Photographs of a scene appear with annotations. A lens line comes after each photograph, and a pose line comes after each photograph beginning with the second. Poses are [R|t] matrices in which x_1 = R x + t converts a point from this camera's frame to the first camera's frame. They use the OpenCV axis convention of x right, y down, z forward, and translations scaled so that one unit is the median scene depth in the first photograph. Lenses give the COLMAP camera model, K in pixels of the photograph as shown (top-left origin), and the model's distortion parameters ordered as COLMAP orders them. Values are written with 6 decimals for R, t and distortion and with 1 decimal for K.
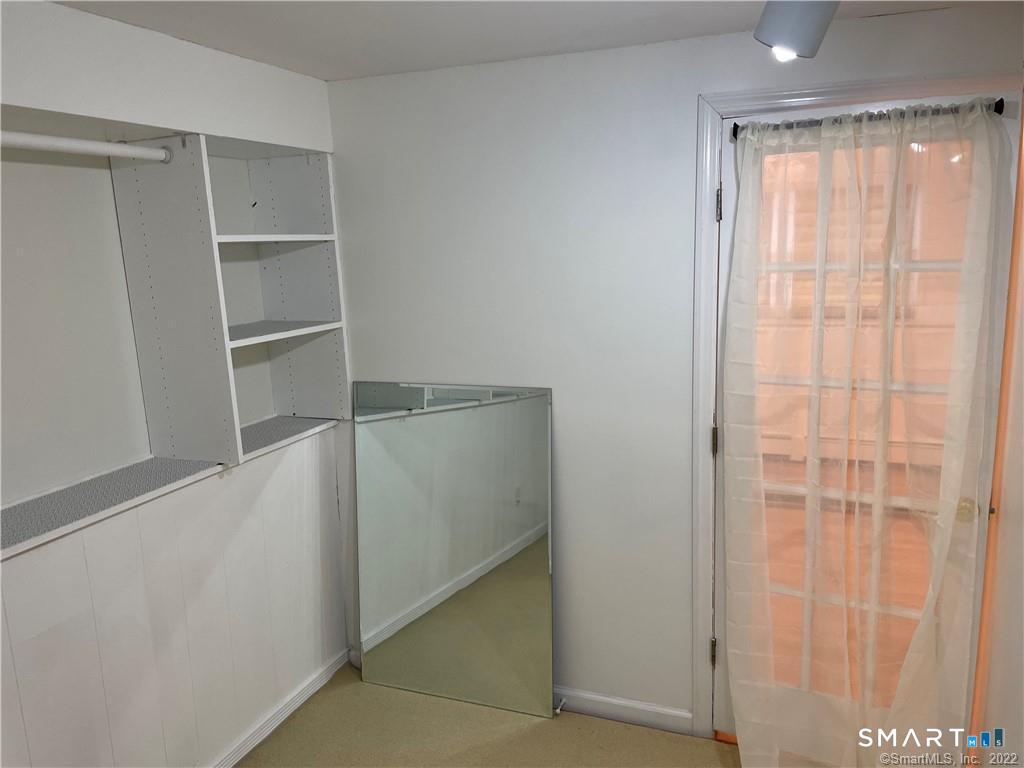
lens RADIAL K [[776.2, 0, 520.1], [0, 776.2, 391.3], [0, 0, 1]] dist [0.051072, -0.038382]
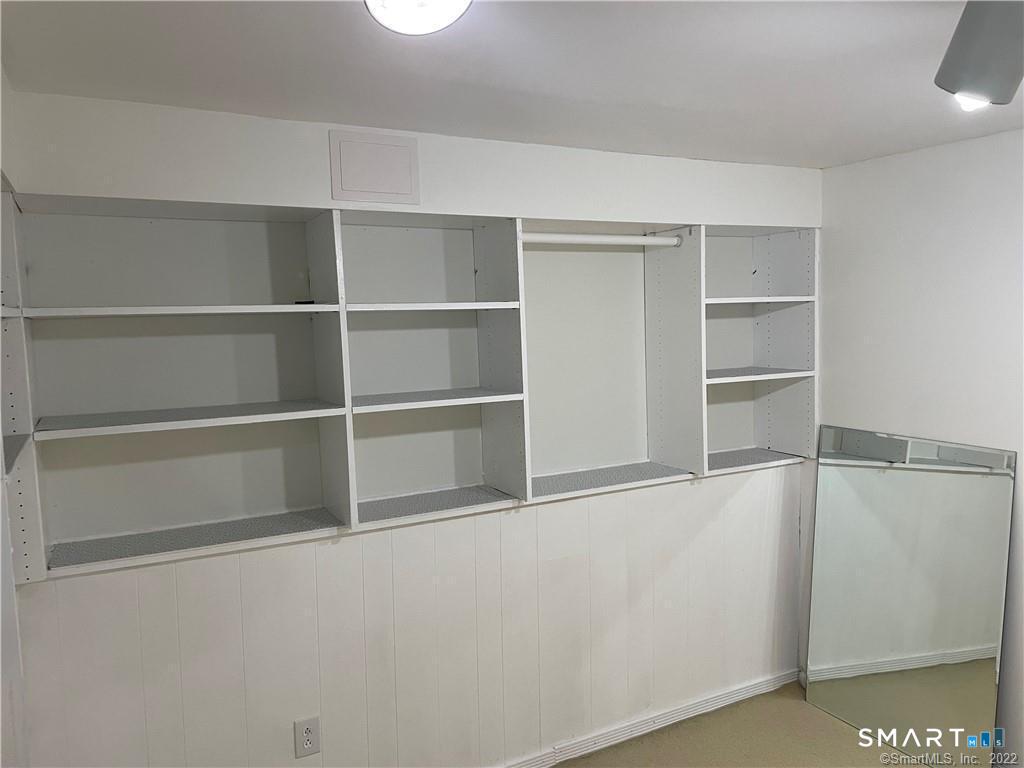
lens RADIAL K [[776.2, 0, 509.1], [0, 776.2, 384.6], [0, 0, 1]] dist [0.051072, -0.038382]
pose [[0.750211, 0.080567, -0.656272, 0.189445], [-0.129453, 0.991237, -0.026294, 0.017853], [0.648403, 0.104682, 0.754066, -0.152845]]
